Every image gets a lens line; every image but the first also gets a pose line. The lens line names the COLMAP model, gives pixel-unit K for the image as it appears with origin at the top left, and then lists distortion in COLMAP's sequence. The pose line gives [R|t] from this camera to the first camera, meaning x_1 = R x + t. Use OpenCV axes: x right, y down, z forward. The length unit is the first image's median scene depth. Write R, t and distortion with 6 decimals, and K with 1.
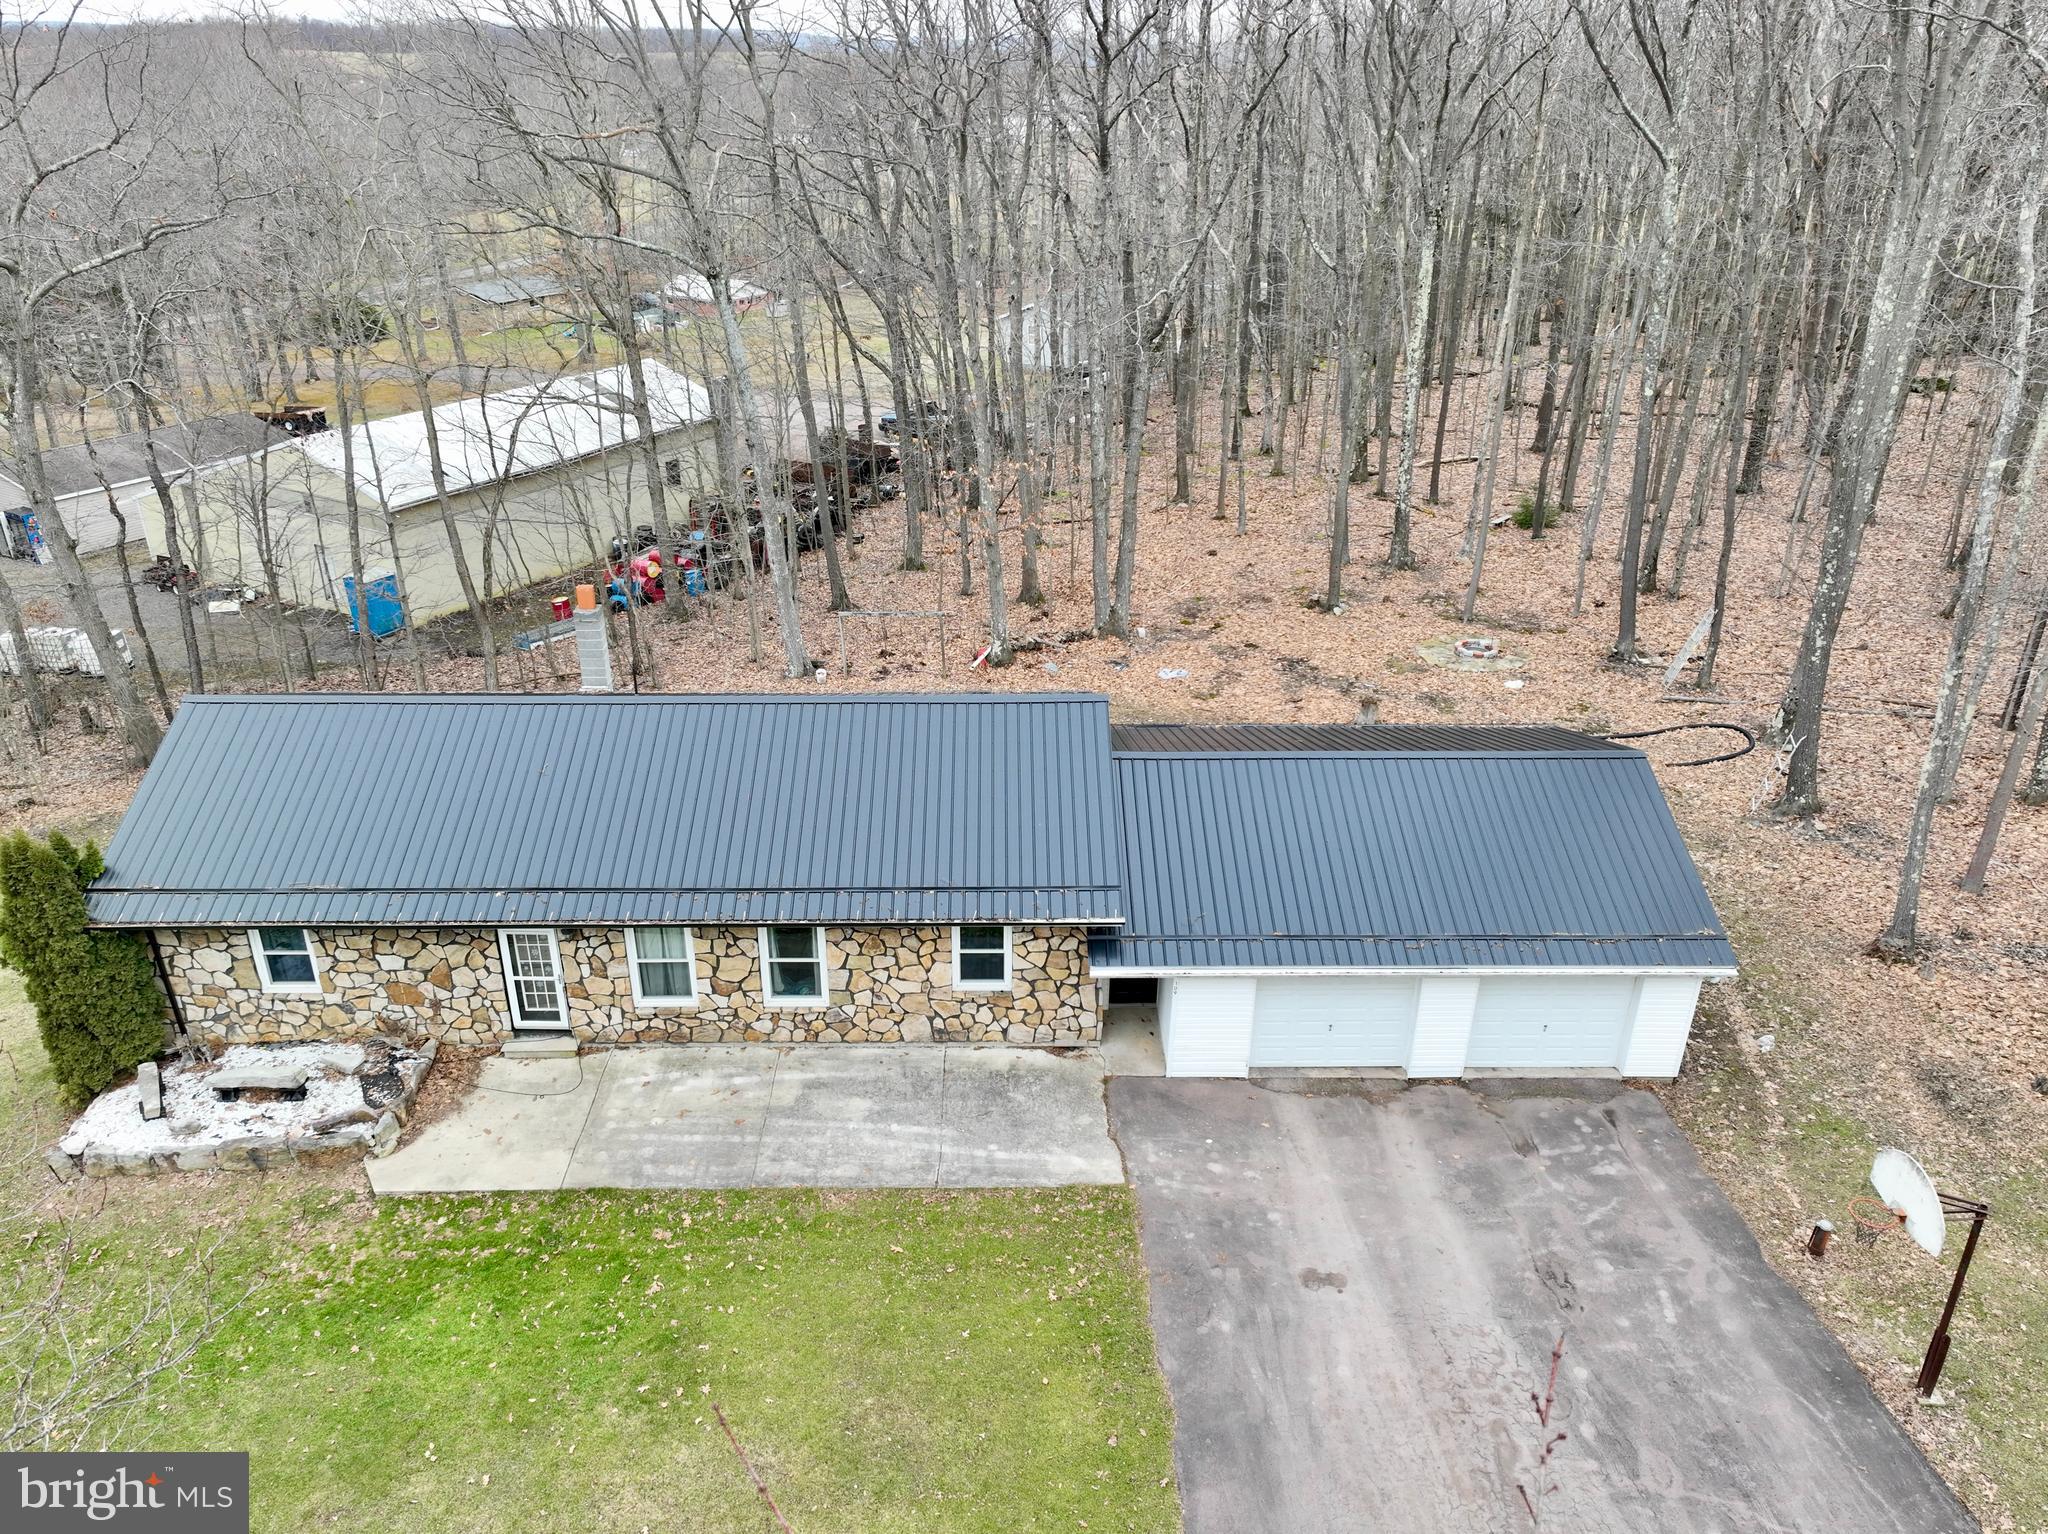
lens RADIAL K [[1444.8, 0, 1029.5], [0, 1444.8, 768.8], [0, 0, 1]] dist [0.003349, 0.009416]
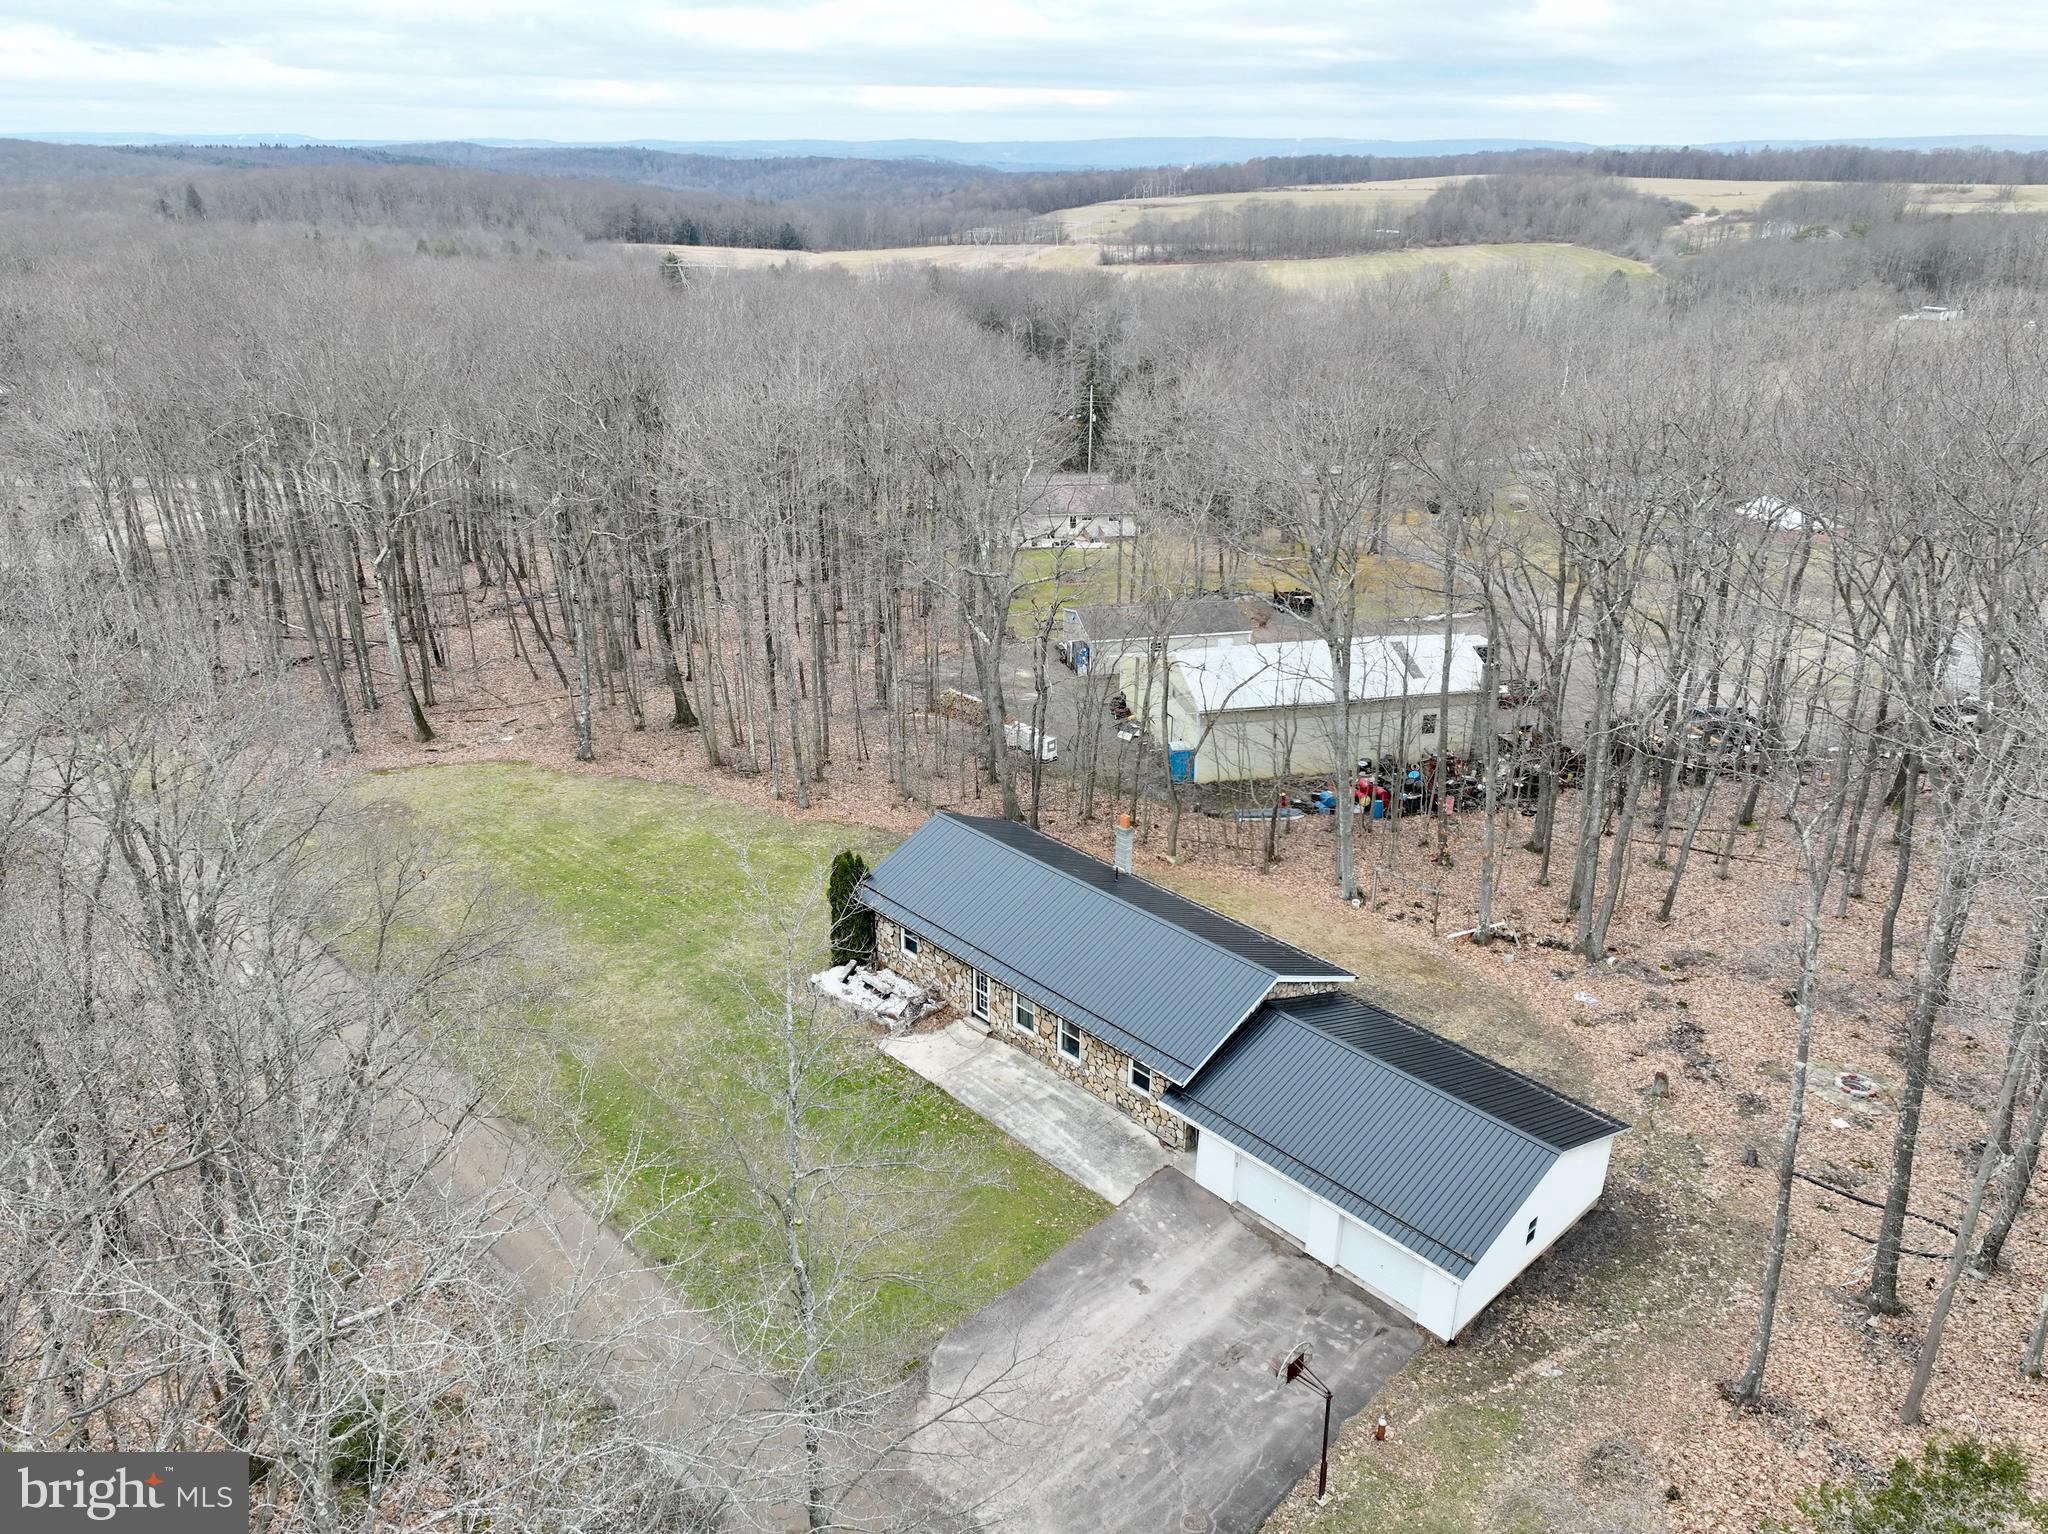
lens RADIAL K [[1444.8, 0, 1018.1], [0, 1444.8, 763.4], [0, 0, 1]] dist [0.003349, 0.009416]
pose [[0.671265, 0.284138, -0.684594, 1.038393], [-0.327360, 0.942295, 0.070109, -0.334805], [0.665010, 0.177047, 0.725545, -0.552540]]
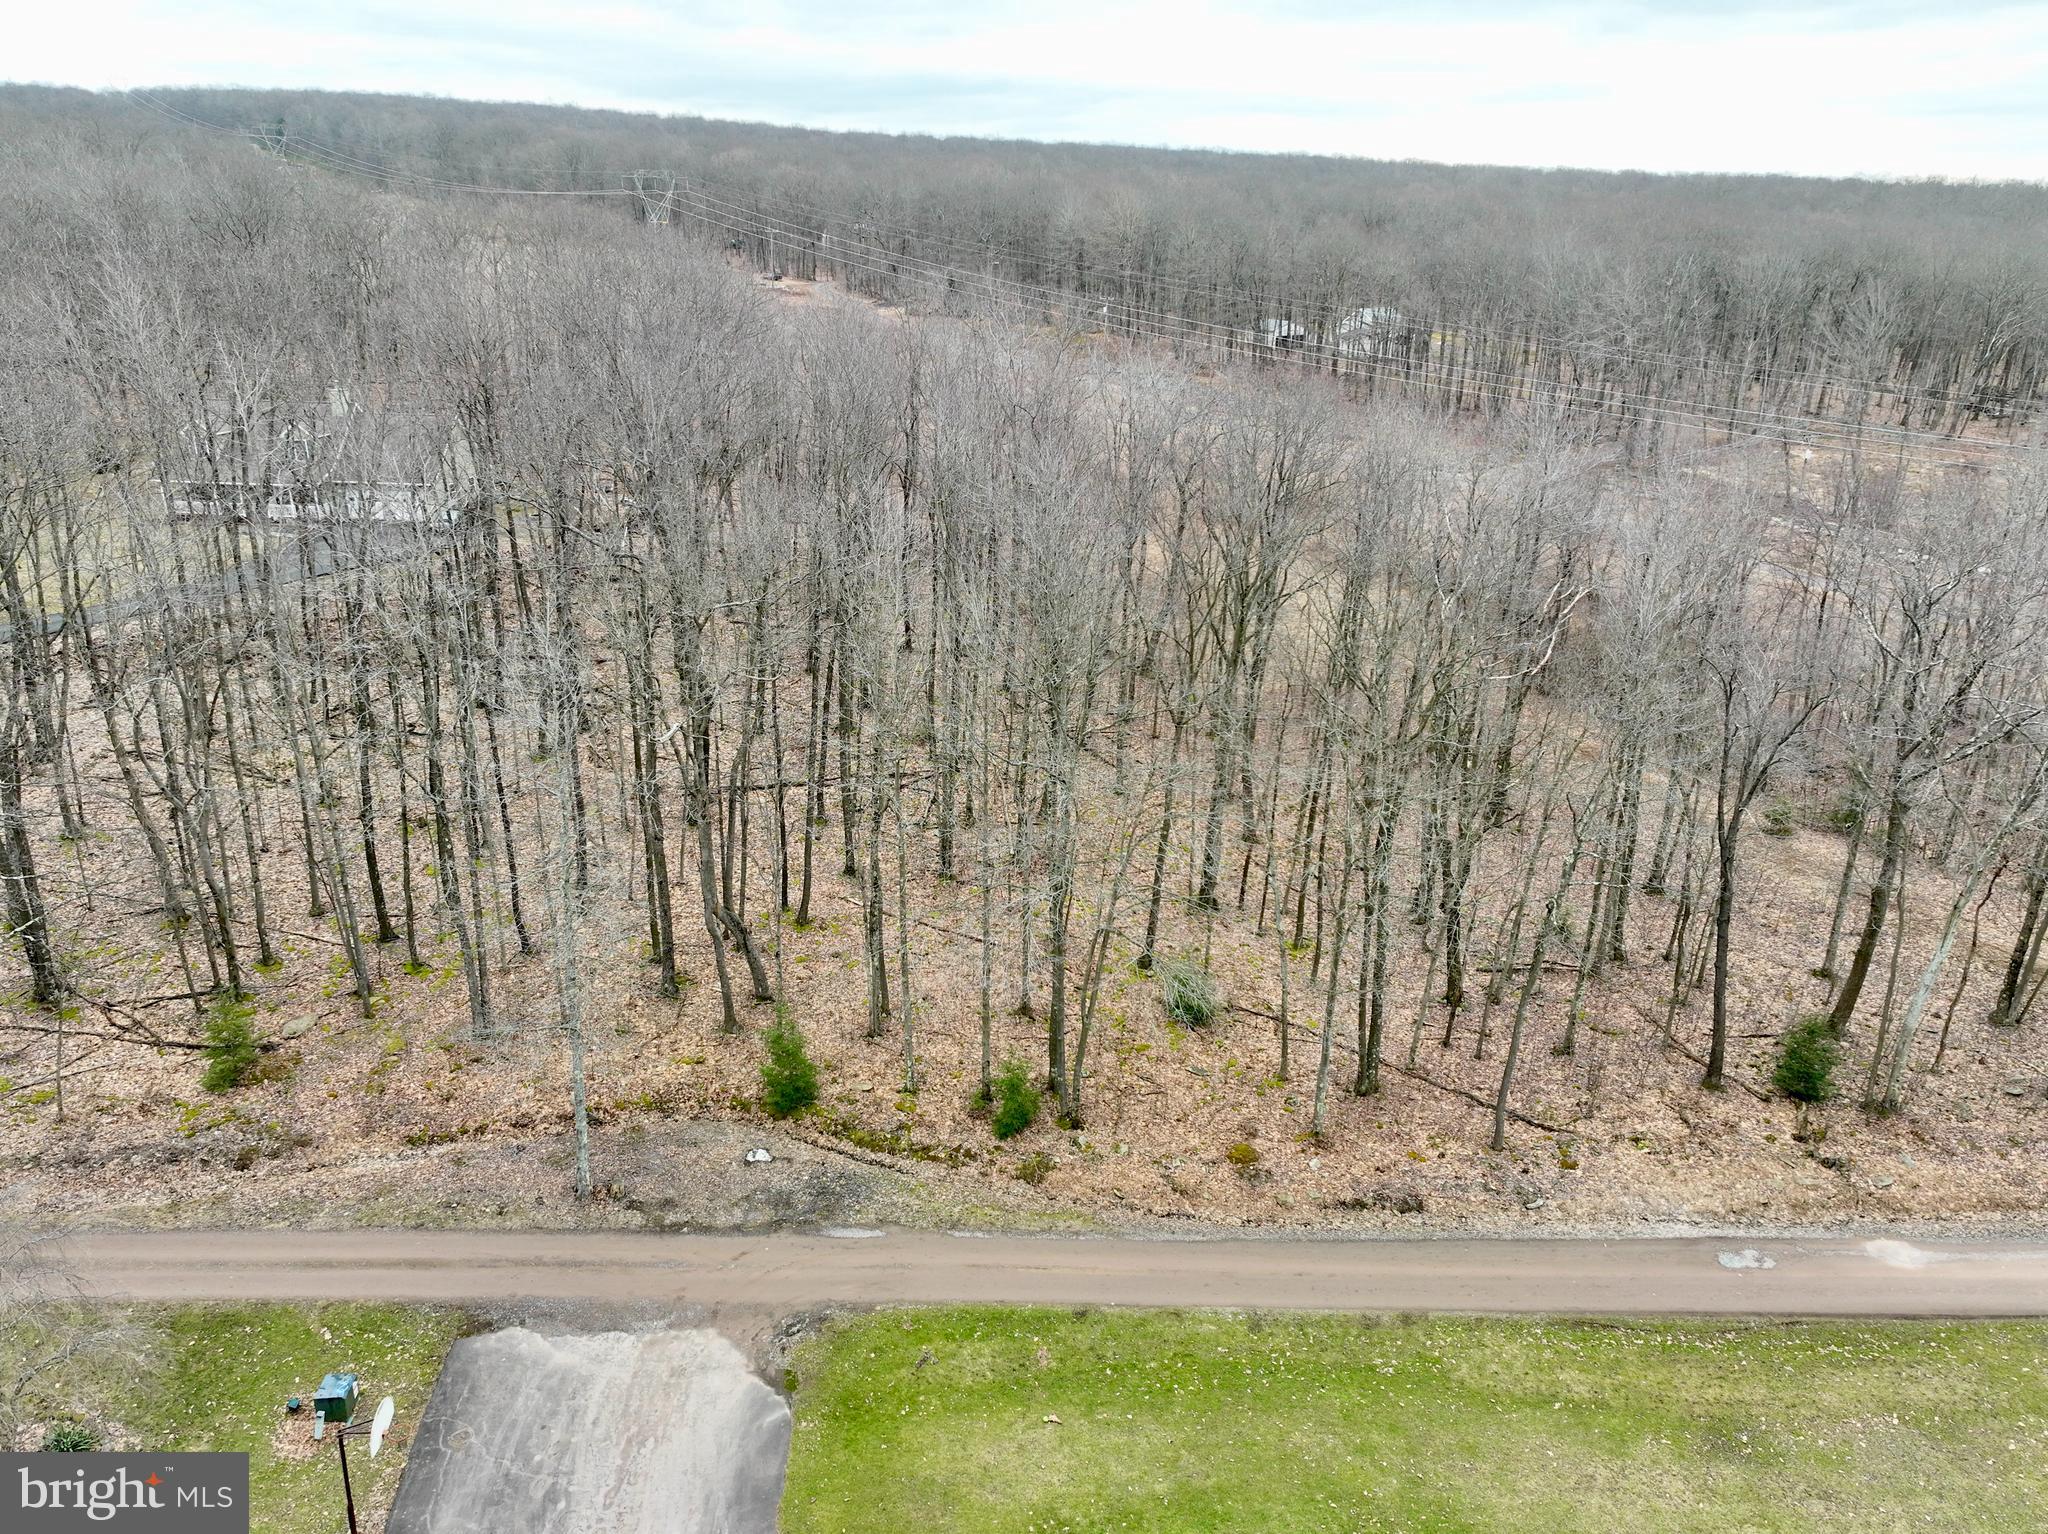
lens RADIAL K [[1444.8, 0, 1029.2], [0, 1444.8, 764.5], [0, 0, 1]] dist [0.003349, 0.009416]
pose [[-0.999364, -0.011886, -0.033635, -0.115282], [-0.032607, 0.686782, 0.726132, -1.214957], [0.014469, 0.726767, -0.686732, 1.211960]]
